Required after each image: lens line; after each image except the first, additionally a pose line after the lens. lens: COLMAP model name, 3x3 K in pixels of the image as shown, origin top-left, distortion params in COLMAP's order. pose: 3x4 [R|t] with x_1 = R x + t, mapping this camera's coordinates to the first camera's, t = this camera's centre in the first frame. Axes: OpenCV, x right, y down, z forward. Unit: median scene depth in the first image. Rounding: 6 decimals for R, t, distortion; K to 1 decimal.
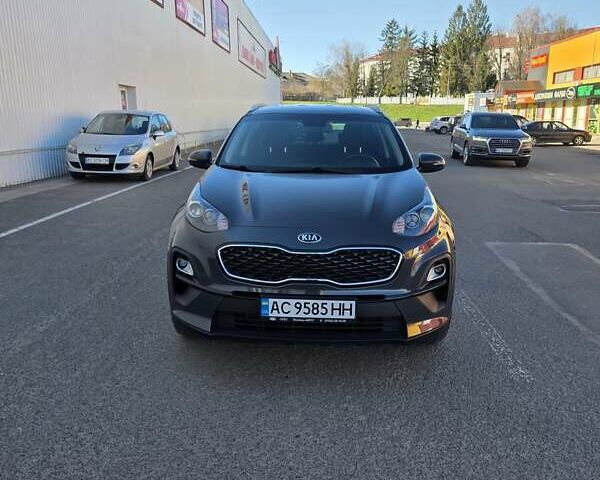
lens RADIAL K [[541.1, 0, 302.1], [0, 541.1, 240.6], [0, 0, 1]] dist [0.009639, -0.016896]
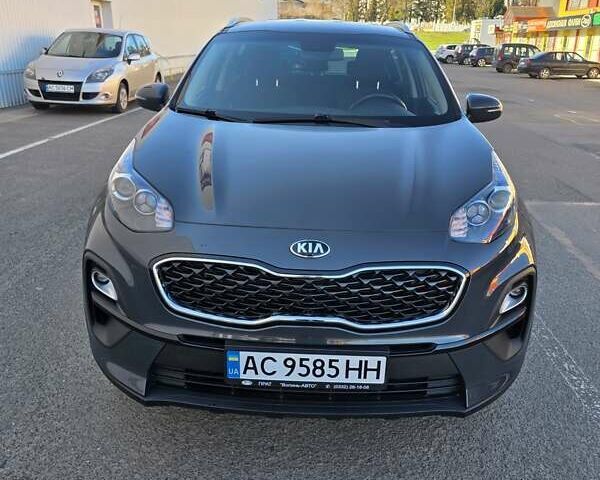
lens RADIAL K [[541.1, 0, 315.4], [0, 541.1, 234.7], [0, 0, 1]] dist [0.009639, -0.016896]
pose [[0.999457, 0.009859, 0.031431, 0.000691], [-0.013458, 0.993106, 0.116448, -0.064727], [-0.030067, -0.116807, 0.992699, 0.313100]]
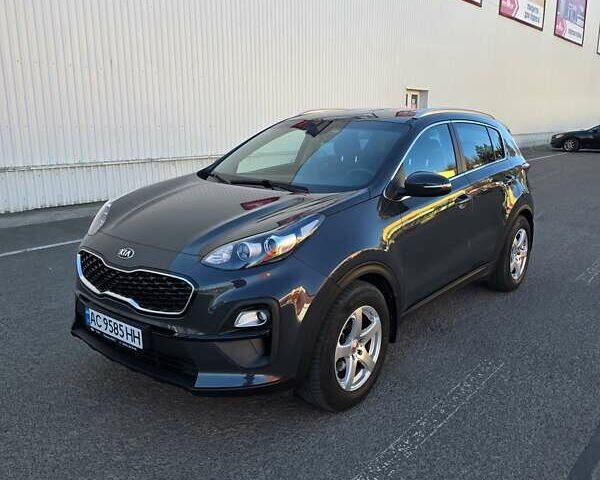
lens RADIAL K [[541.1, 0, 301.1], [0, 541.1, 240.1], [0, 0, 1]] dist [0.009639, -0.016896]
pose [[0.792574, 0.118867, -0.598078, 0.604103], [-0.122273, 0.991876, 0.035097, -0.072770], [0.597391, 0.045311, 0.800669, 0.314800]]
